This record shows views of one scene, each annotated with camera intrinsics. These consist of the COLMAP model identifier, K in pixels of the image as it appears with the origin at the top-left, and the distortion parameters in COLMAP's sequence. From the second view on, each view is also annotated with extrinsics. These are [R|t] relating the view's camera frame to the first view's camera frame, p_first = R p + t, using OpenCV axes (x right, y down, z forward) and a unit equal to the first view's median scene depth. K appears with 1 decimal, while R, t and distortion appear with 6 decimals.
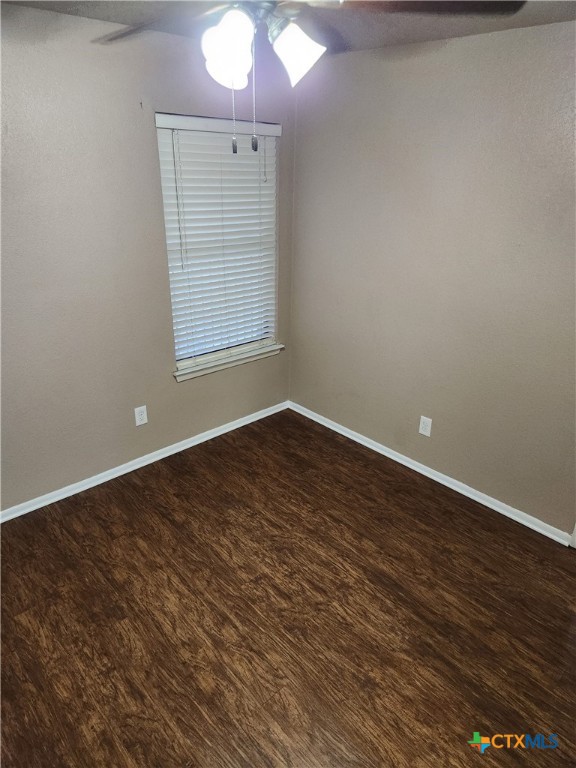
lens RADIAL K [[506.2, 0, 288.0], [0, 506.2, 384.0], [0, 0, 1]] dist [0.084281, -0.069769]
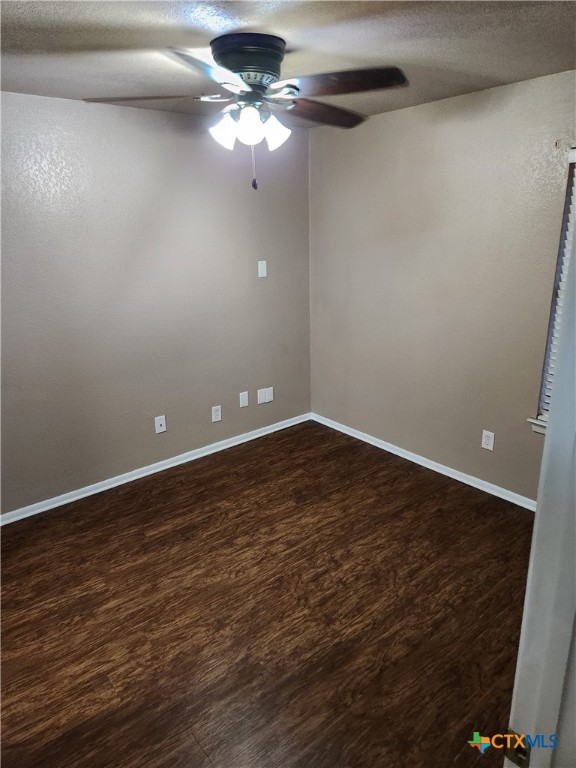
lens RADIAL K [[506.2, 0, 288.0], [0, 506.2, 384.0], [0, 0, 1]] dist [0.084281, -0.069769]
pose [[-0.059374, 0.284602, -0.956805, 0.940454], [-0.391214, 0.875188, 0.284601, -0.232569], [0.918383, 0.391213, 0.059377, 0.750178]]
